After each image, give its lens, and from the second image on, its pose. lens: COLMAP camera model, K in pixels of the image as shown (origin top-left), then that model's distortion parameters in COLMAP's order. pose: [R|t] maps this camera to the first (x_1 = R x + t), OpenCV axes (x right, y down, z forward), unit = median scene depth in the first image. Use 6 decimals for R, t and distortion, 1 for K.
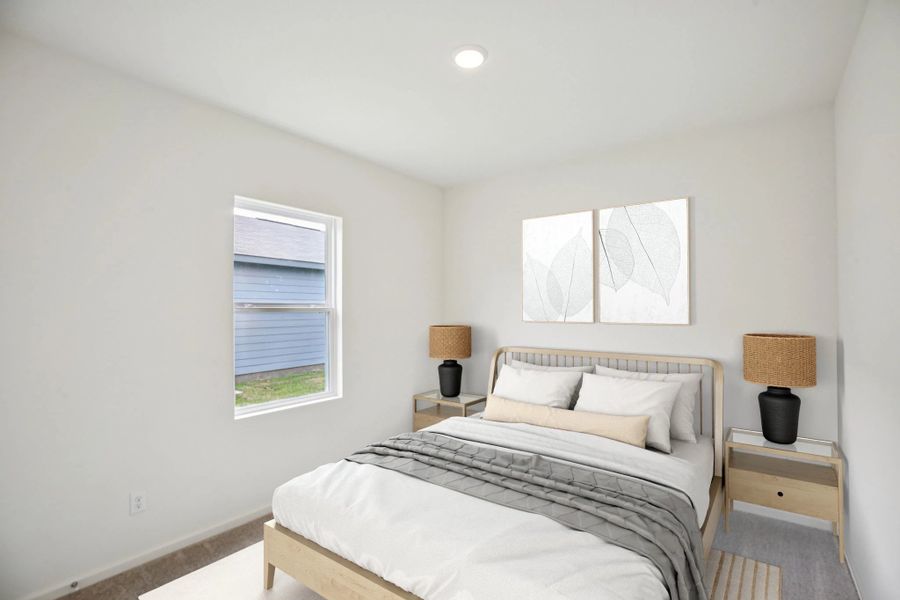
lens RADIAL K [[413.6, 0, 450.5], [0, 413.6, 310.1], [0, 0, 1]] dist [-0.018765, 0.000020]
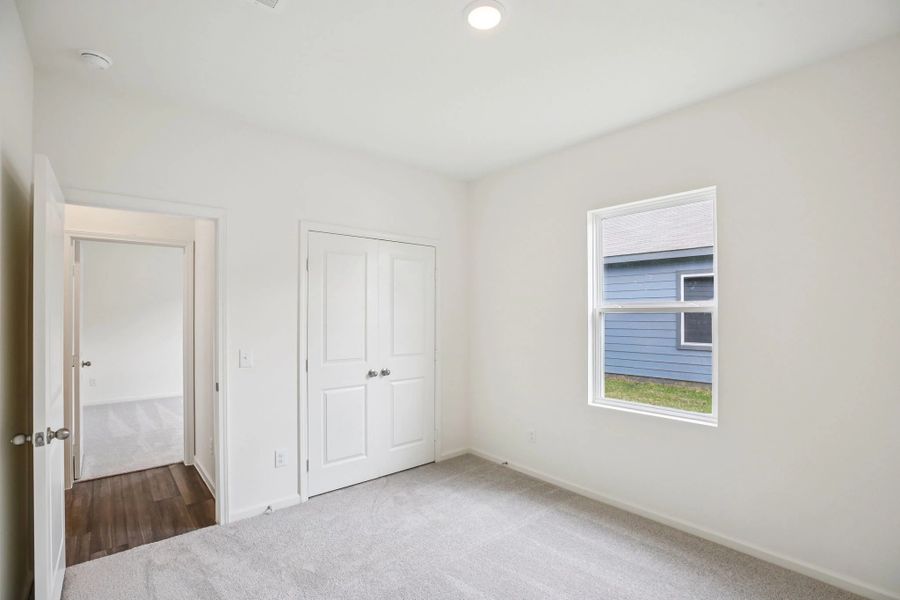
lens RADIAL K [[413.6, 0, 450.5], [0, 413.6, 310.1], [0, 0, 1]] dist [-0.018765, 0.000020]
pose [[-0.222374, -0.000100, -0.974961, 0.647878], [0.003596, 0.999993, -0.000923, 0.005229], [0.974955, -0.003711, -0.222372, 0.843210]]
